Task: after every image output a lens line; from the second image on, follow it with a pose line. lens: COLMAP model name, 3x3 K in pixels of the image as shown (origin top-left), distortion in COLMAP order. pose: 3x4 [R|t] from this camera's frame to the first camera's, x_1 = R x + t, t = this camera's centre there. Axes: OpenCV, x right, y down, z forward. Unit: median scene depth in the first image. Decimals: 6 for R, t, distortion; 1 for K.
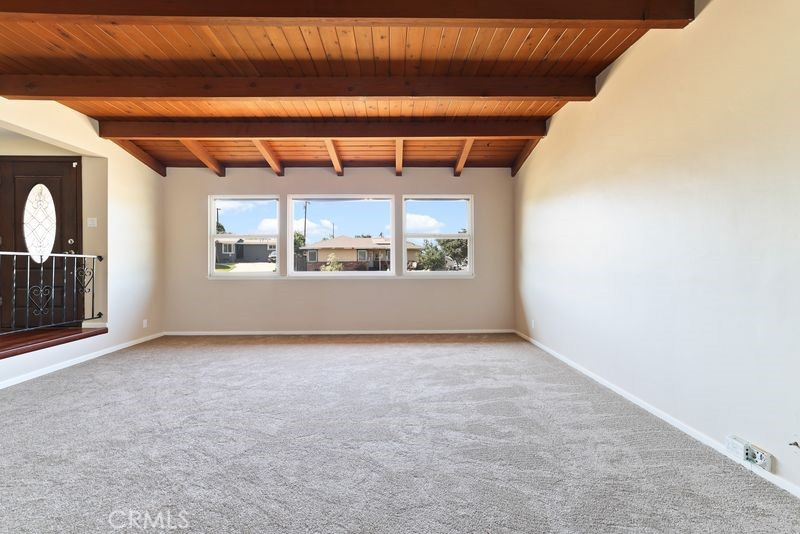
lens RADIAL K [[351.3, 0, 396.3], [0, 351.3, 263.3], [0, 0, 1]] dist [-0.004949, 0.004218]
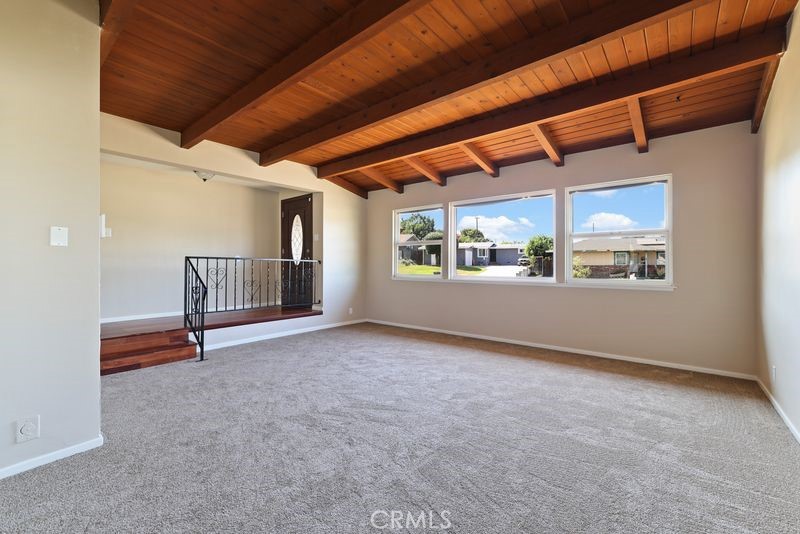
lens RADIAL K [[339.9, 0, 401.1], [0, 339.9, 265.3], [0, 0, 1]] dist [-0.010664, 0.006541]
pose [[0.757512, 0.007035, -0.652784, 0.317148], [-0.009517, 0.999955, -0.000267, -0.004908], [0.652752, 0.006415, 0.757544, 0.159930]]
